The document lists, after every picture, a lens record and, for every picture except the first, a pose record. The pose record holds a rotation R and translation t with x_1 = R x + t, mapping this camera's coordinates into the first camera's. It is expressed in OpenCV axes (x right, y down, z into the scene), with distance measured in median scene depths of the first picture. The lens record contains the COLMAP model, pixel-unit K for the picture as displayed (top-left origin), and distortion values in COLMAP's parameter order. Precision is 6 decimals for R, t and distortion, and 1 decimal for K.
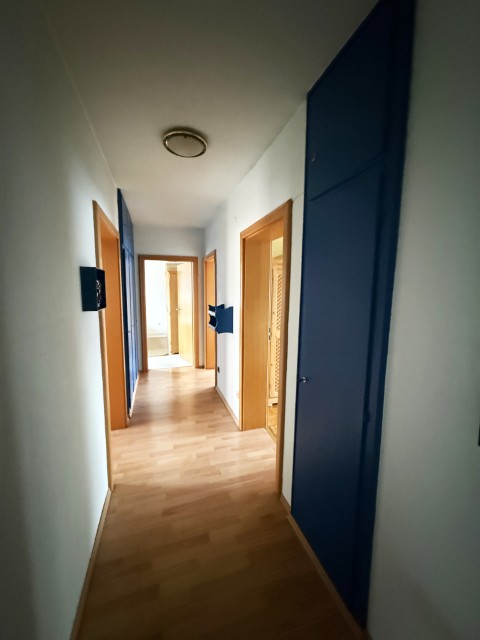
lens RADIAL K [[256.5, 0, 239.1], [0, 256.5, 318.9], [0, 0, 1]] dist [-0.000074, -0.000604]
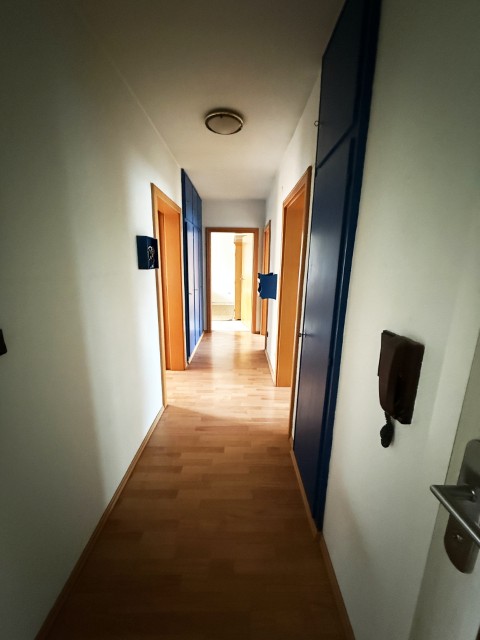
lens RADIAL K [[256.5, 0, 241.1], [0, 256.5, 319.9], [0, 0, 1]] dist [-0.000074, -0.000604]
pose [[0.954084, 0.076278, -0.289664, 0.166228], [-0.046637, 0.993068, 0.107896, 0.034034], [0.295886, -0.089432, 0.951027, -0.082894]]
